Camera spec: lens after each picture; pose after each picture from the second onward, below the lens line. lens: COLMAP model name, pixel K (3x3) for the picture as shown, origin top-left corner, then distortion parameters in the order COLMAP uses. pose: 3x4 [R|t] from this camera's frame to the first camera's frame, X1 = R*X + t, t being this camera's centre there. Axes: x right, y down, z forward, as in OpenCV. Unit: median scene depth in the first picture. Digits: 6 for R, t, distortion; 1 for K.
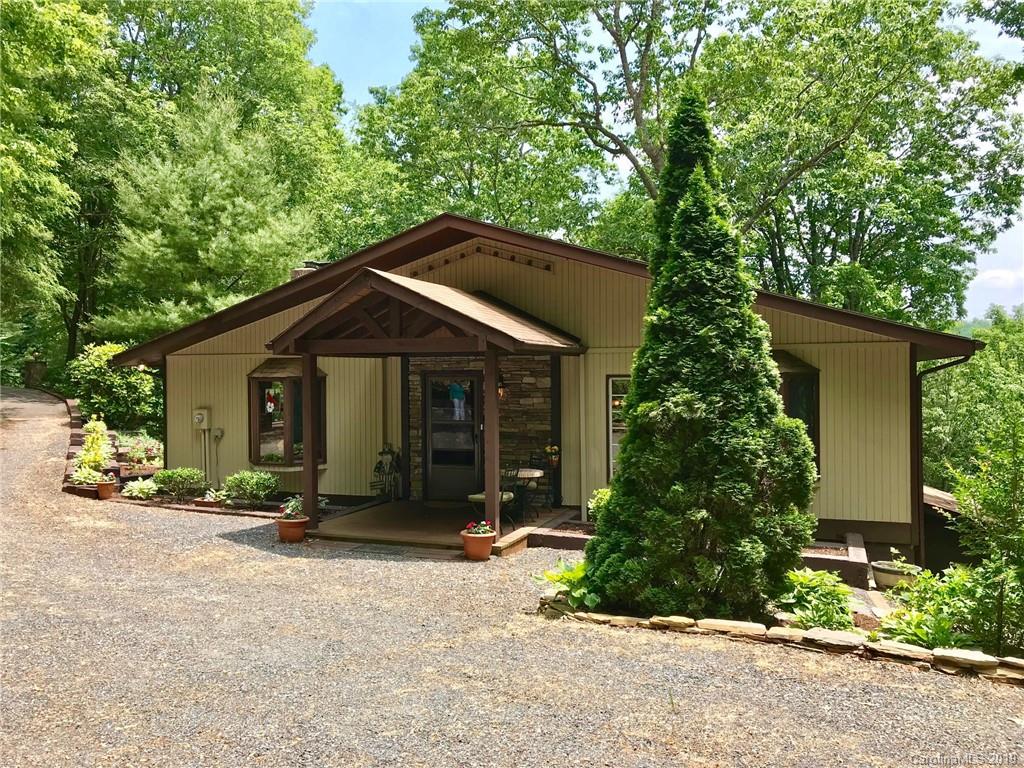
lens RADIAL K [[835.1, 0, 514.9], [0, 835.1, 386.5], [0, 0, 1]] dist [0.032776, -0.021613]
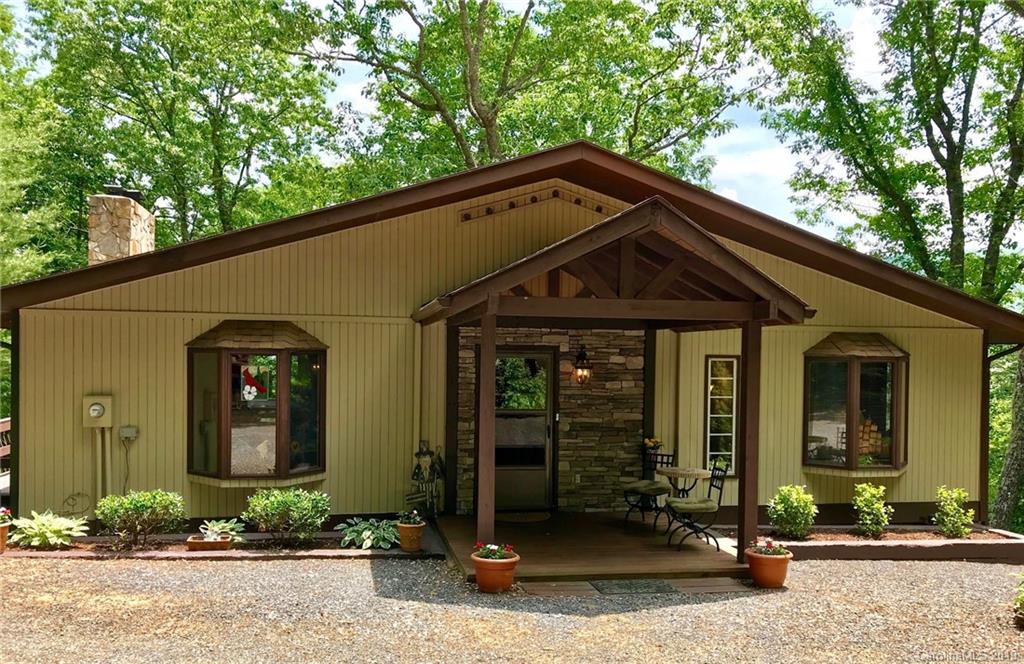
lens RADIAL K [[846.3, 0, 516.5], [0, 846.3, 385.0], [0, 0, 1]] dist [0.081124, -0.005562]
pose [[0.864905, 0.002808, 0.501928, -0.482312], [-0.011489, 0.999833, 0.014204, 0.006705], [-0.501805, -0.018052, 0.864793, 0.317890]]
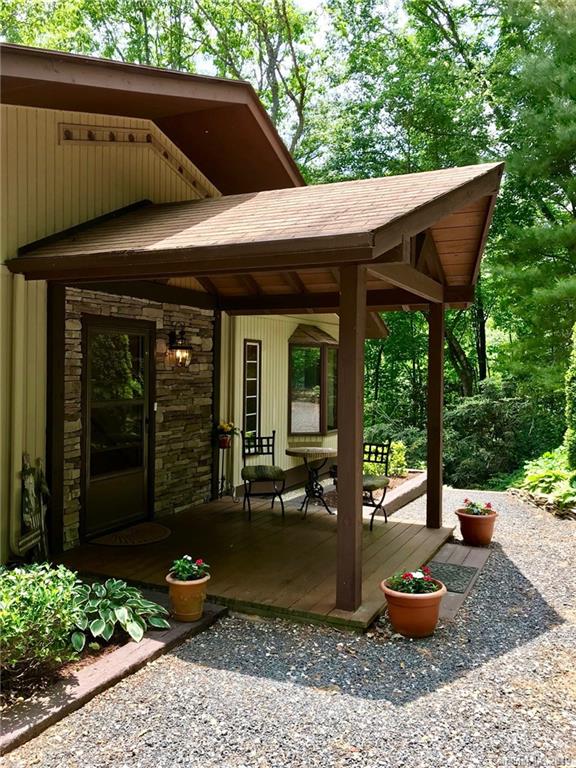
lens RADIAL K [[626.3, 0, 289.9], [0, 626.3, 379.3], [0, 0, 1]] dist [0.032776, -0.021613]
pose [[0.112059, -0.011596, 0.993634, -0.530451], [0.002046, 0.999932, 0.011438, 0.021062], [-0.993699, 0.000752, 0.112075, 0.836583]]
